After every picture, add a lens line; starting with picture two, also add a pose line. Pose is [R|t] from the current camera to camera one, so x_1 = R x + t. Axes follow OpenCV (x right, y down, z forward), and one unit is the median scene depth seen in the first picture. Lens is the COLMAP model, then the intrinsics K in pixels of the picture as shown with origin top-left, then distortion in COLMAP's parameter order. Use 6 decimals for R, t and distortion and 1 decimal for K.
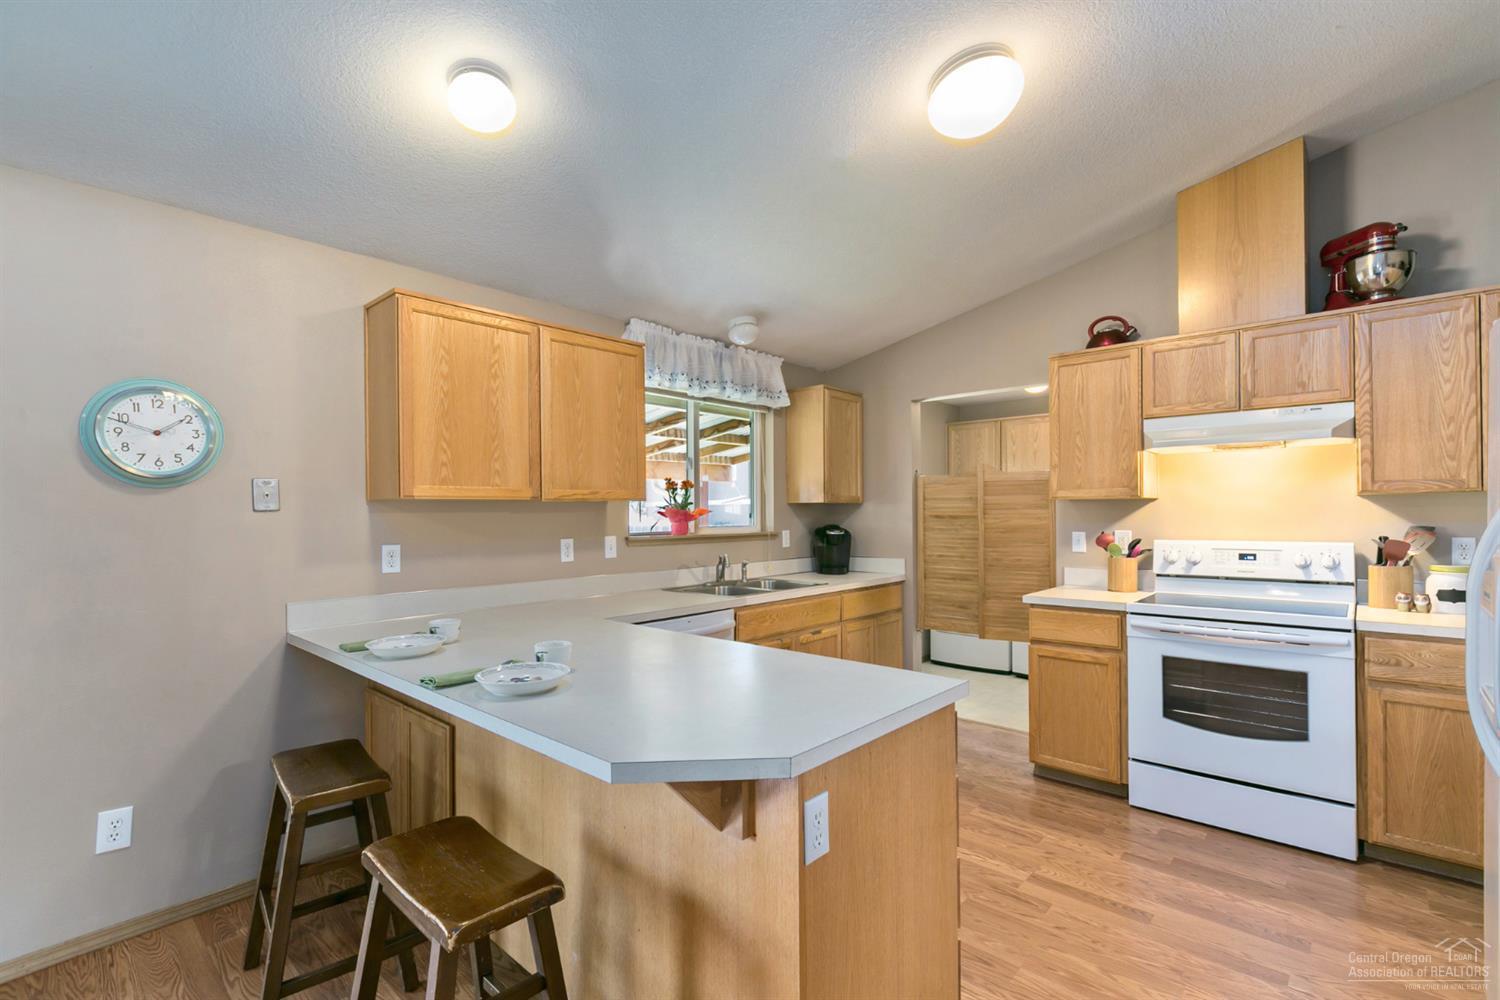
lens RADIAL K [[674.3, 0, 748.9], [0, 674.3, 509.5], [0, 0, 1]] dist [-0.001486, -0.000378]
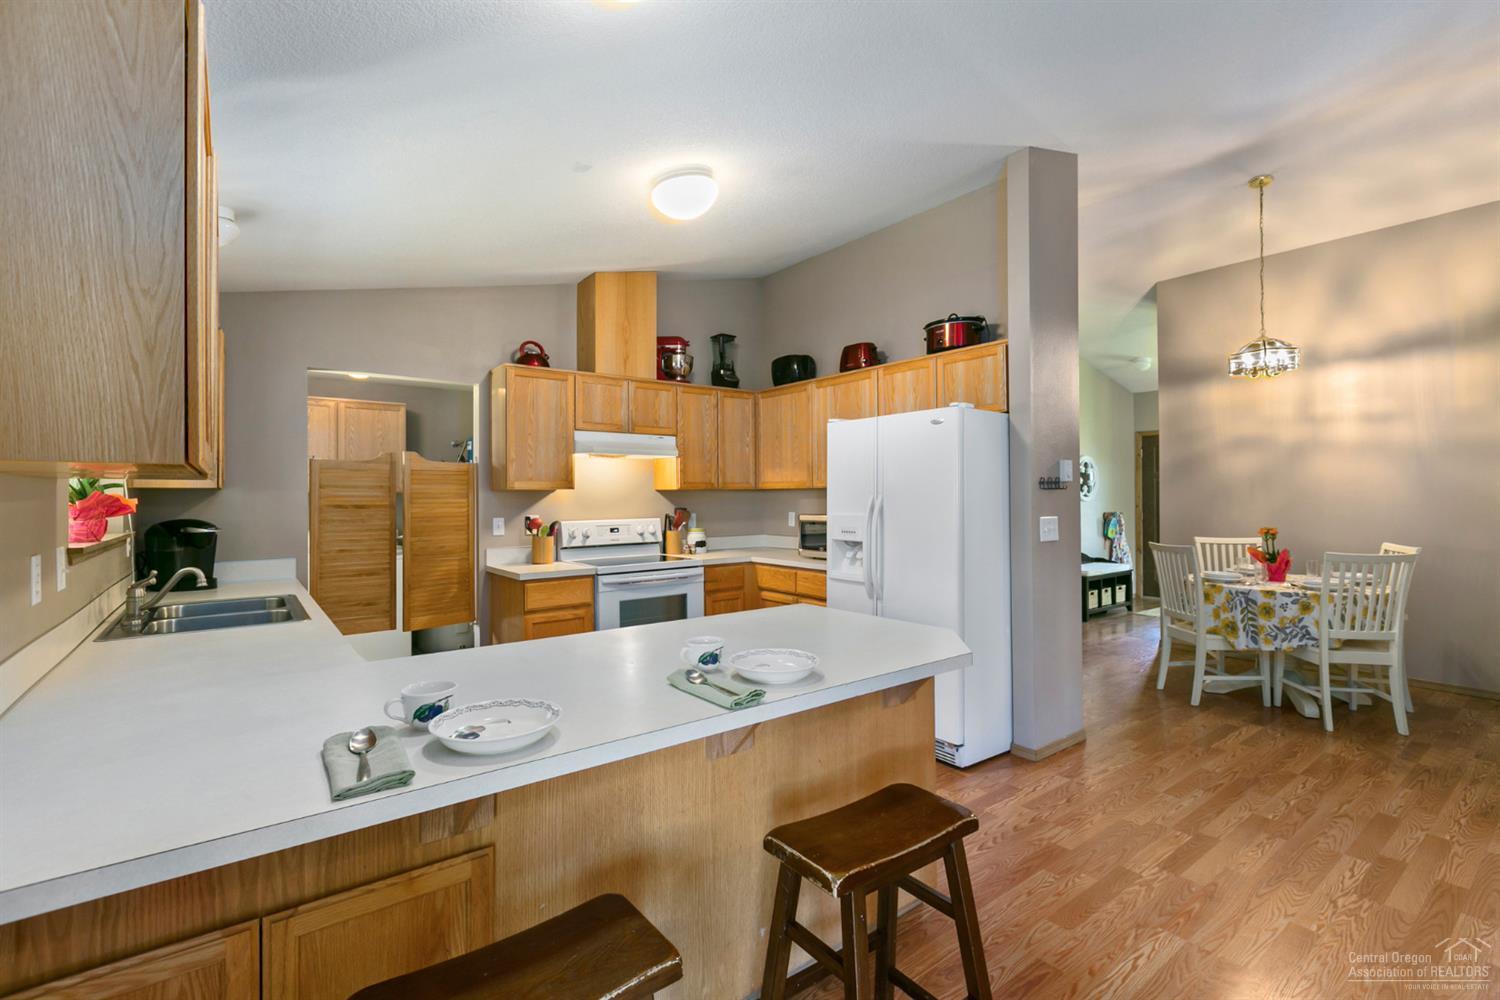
lens RADIAL K [[674.3, 0, 744.3], [0, 674.3, 491.4], [0, 0, 1]] dist [-0.001486, -0.000378]
pose [[0.180871, 0.015134, 0.983390, -0.688221], [0.001368, 0.999877, -0.015639, 0.007788], [-0.983506, 0.004174, 0.180828, 0.454067]]
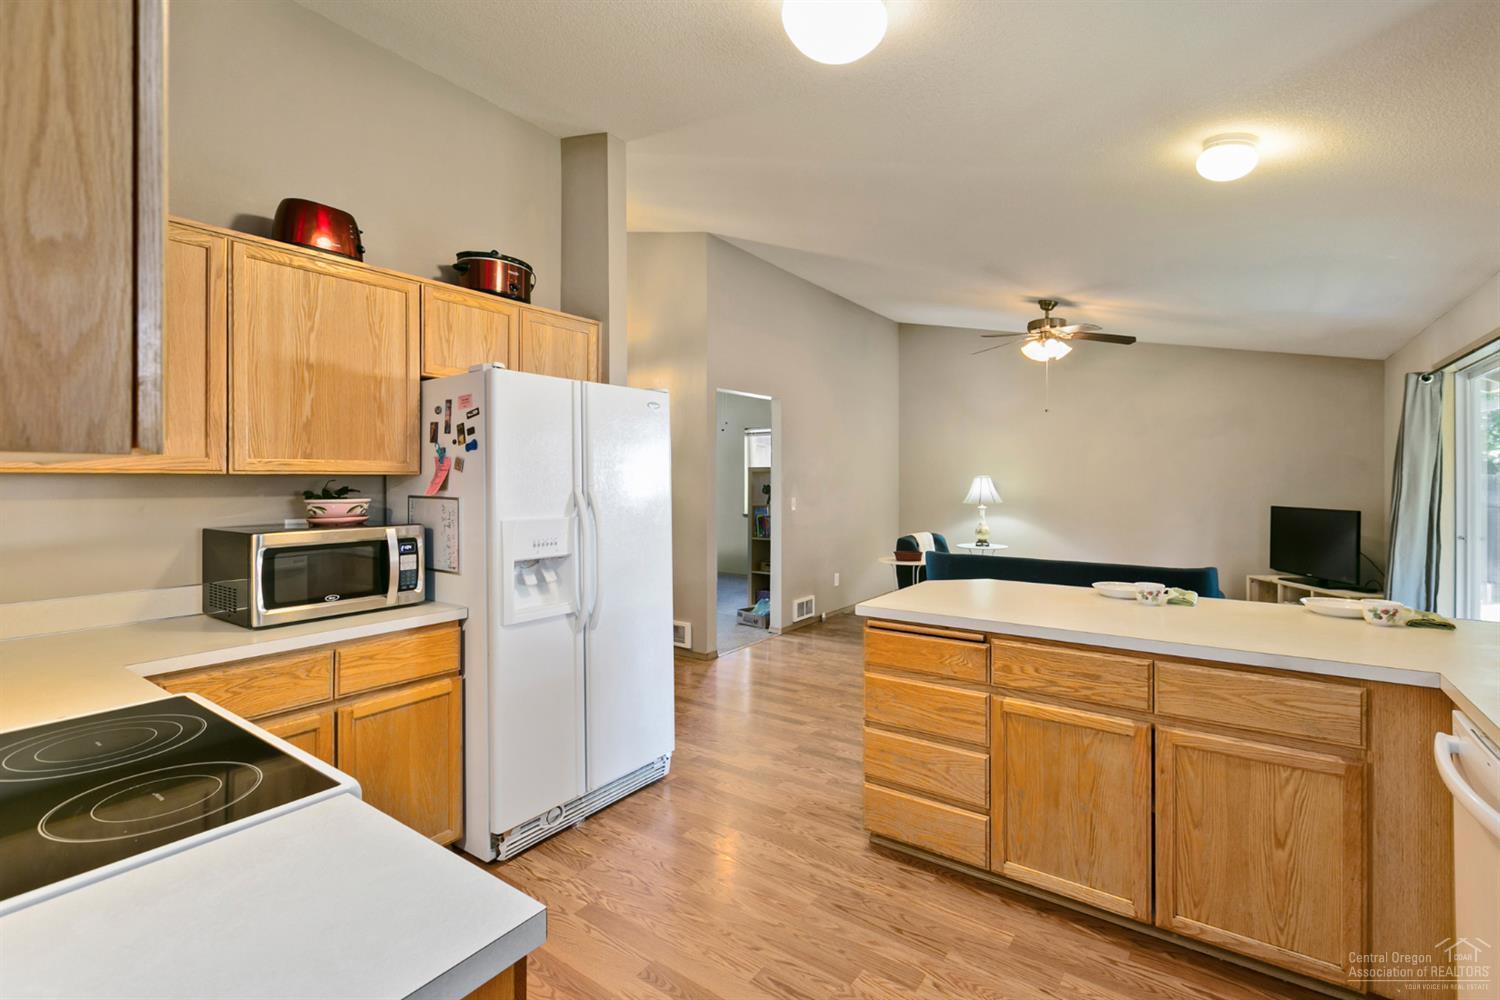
lens RADIAL K [[674.3, 0, 745.1], [0, 674.3, 487.5], [0, 0, 1]] dist [-0.001486, -0.000378]
pose [[-0.993496, 0.011134, -0.113320, 0.393079], [0.009794, 0.999876, 0.012371, -0.013629], [0.113444, 0.011181, -0.993482, 1.306308]]
